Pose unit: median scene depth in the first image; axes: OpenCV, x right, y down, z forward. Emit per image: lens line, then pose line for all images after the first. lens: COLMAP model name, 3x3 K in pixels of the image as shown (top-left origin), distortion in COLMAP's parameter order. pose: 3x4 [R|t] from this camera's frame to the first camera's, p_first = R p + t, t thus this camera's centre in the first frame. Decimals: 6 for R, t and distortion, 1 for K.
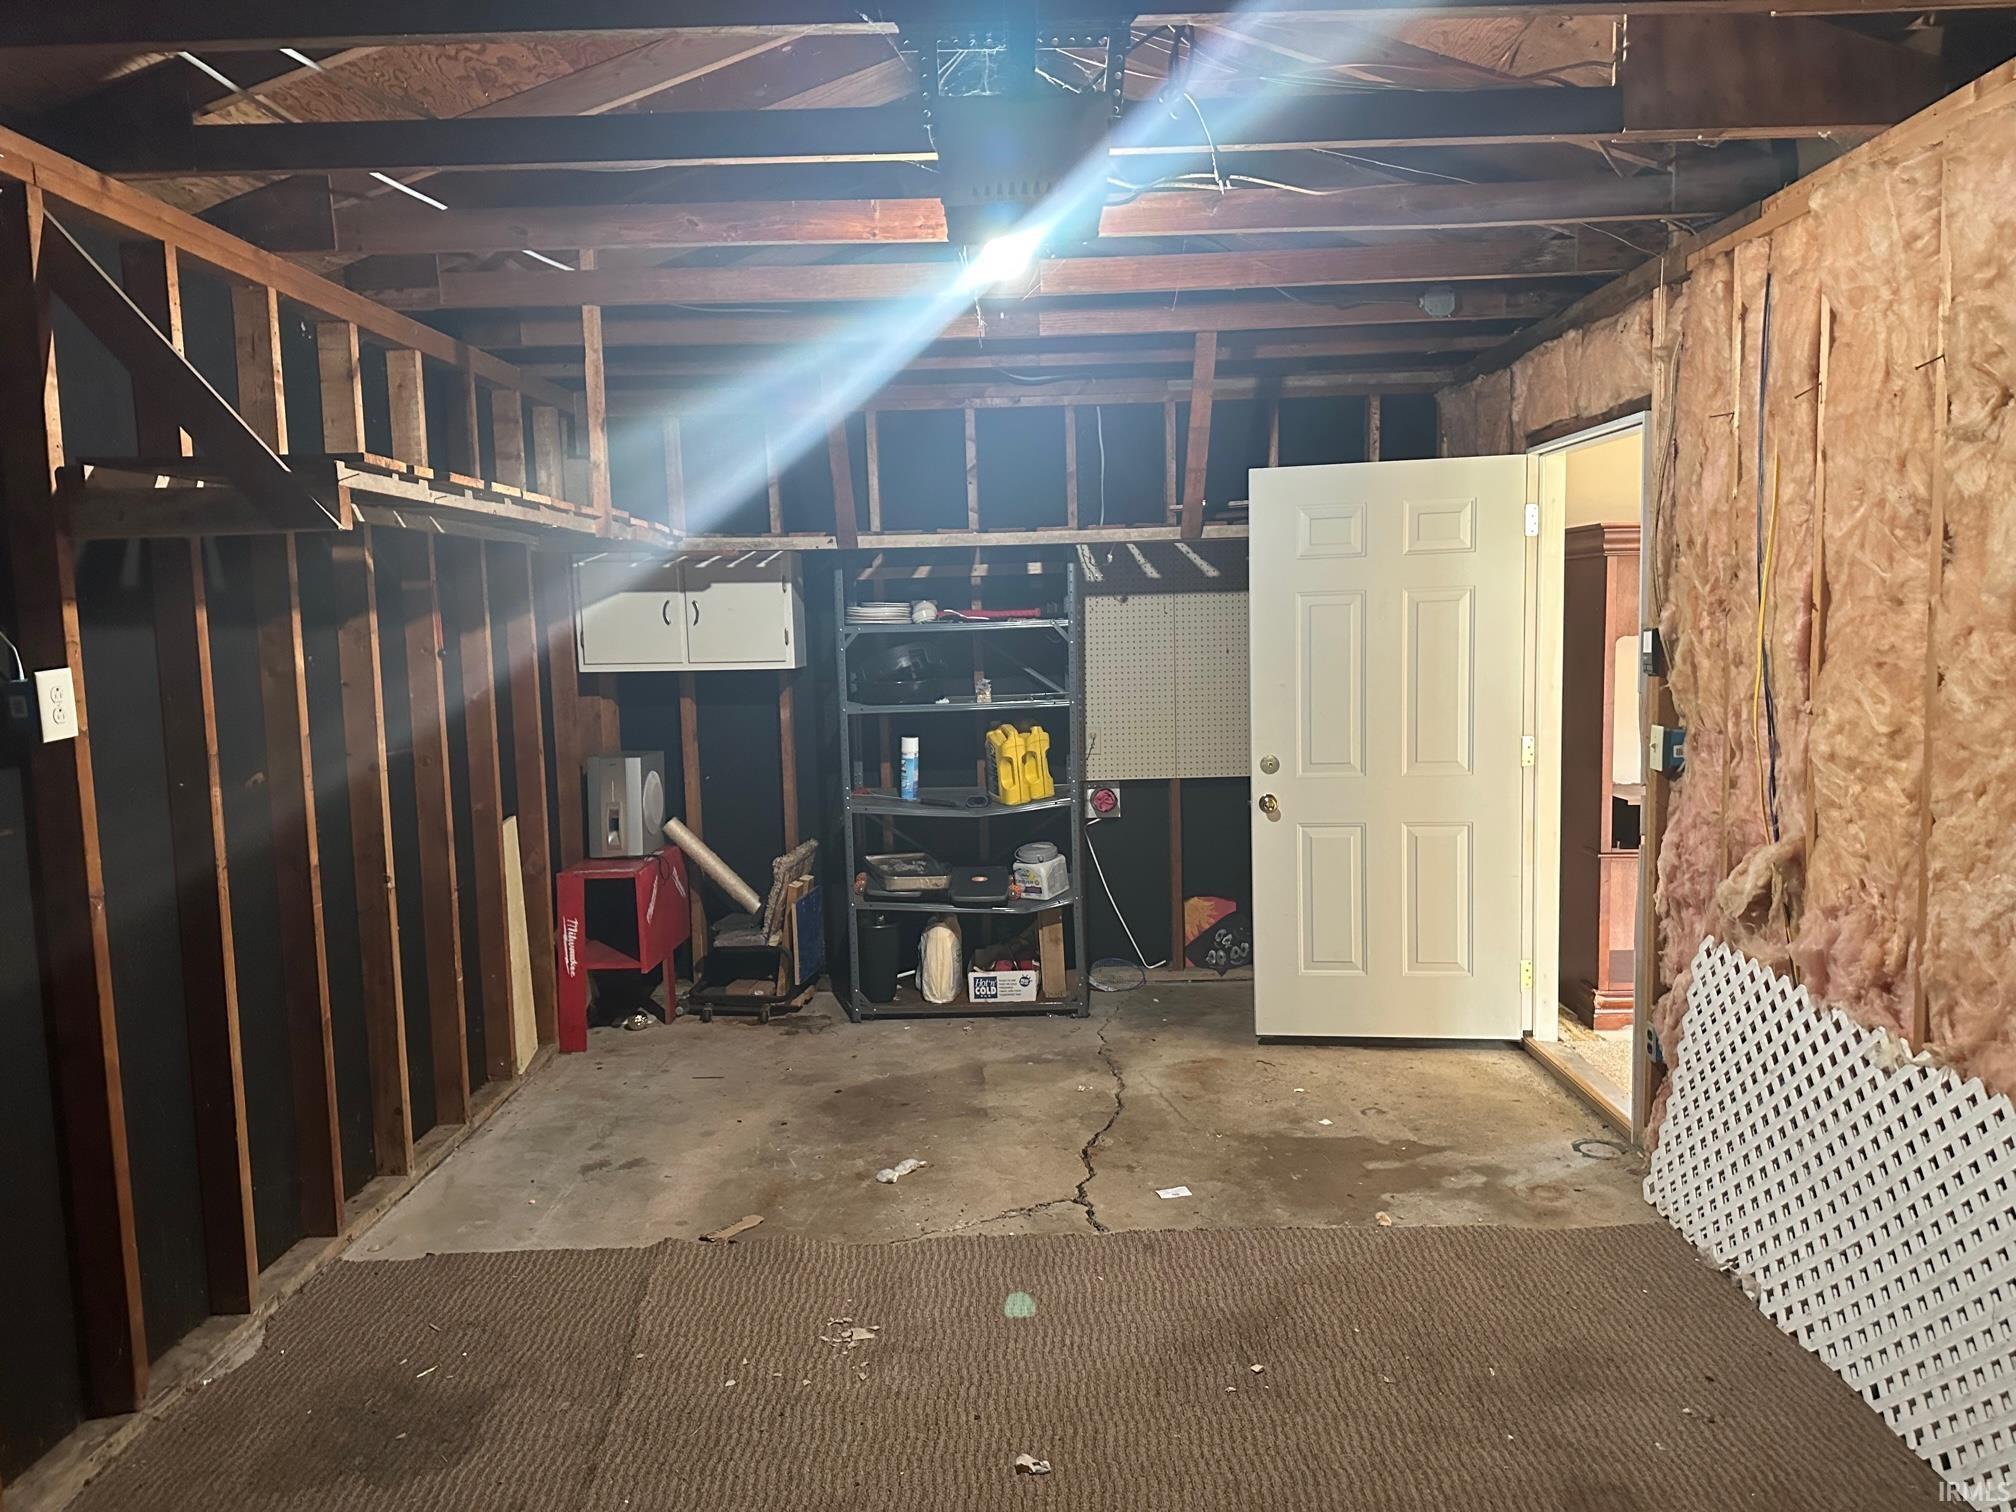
lens RADIAL K [[1421.2, 0, 1012.3], [0, 1421.2, 759.3], [0, 0, 1]] dist [0.059392, -0.066378]
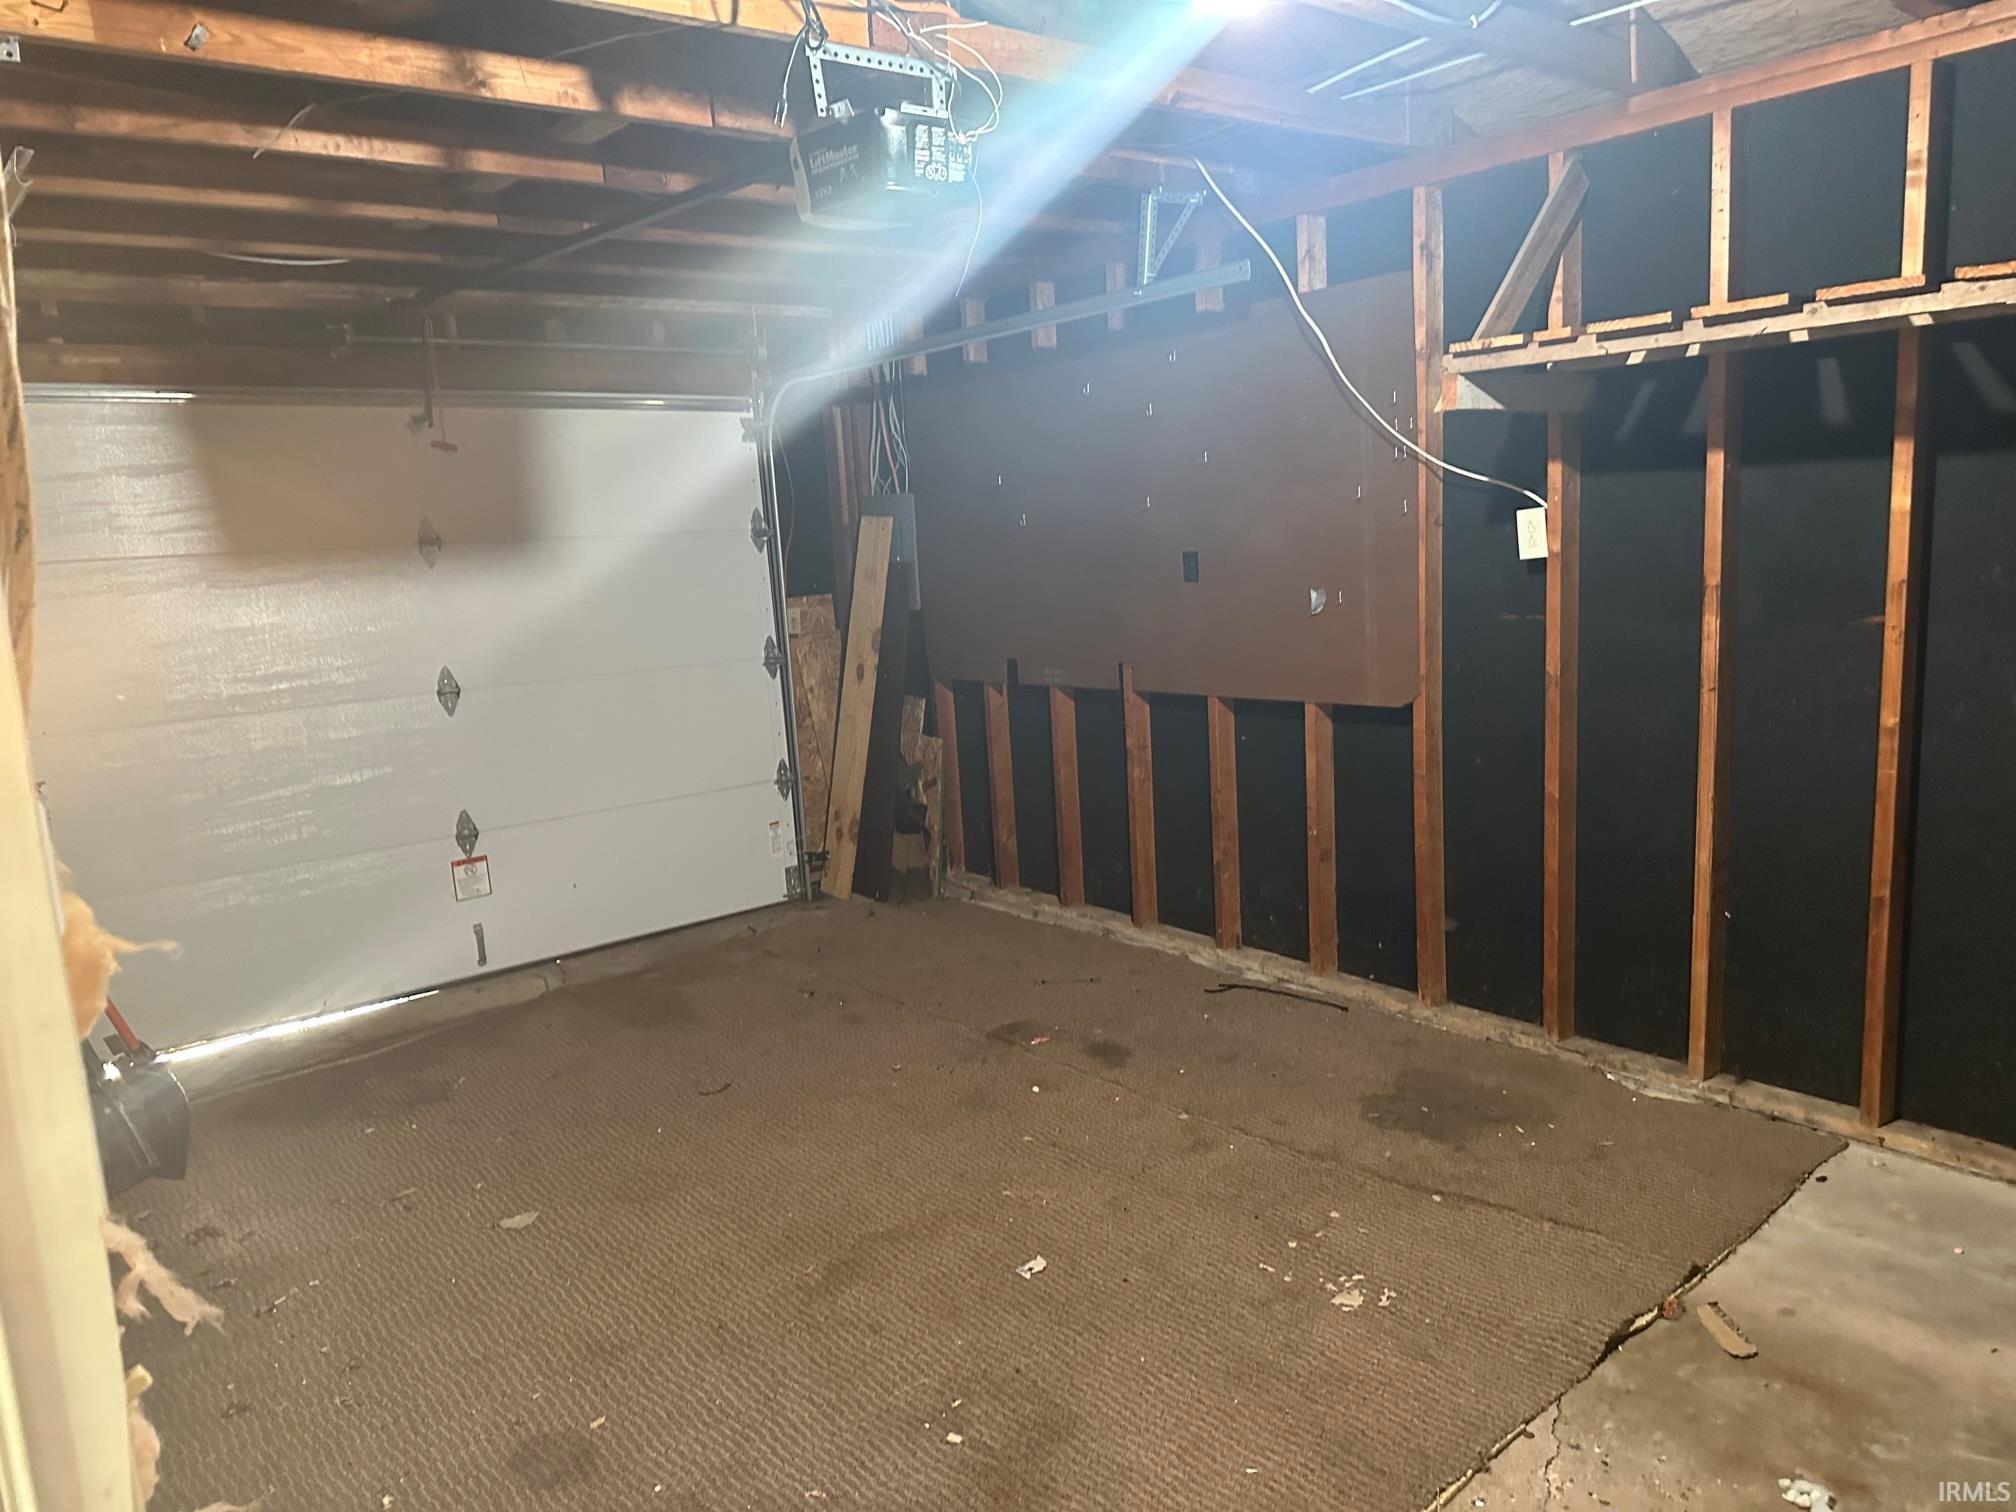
lens RADIAL K [[1421.2, 0, 1011.1], [0, 1421.2, 756.1], [0, 0, 1]] dist [0.059392, -0.066378]
pose [[-0.759419, 0.173217, -0.627120, 0.472725], [0.014589, 0.968198, 0.249759, -0.133196], [0.650439, 0.180523, -0.737795, 1.237725]]
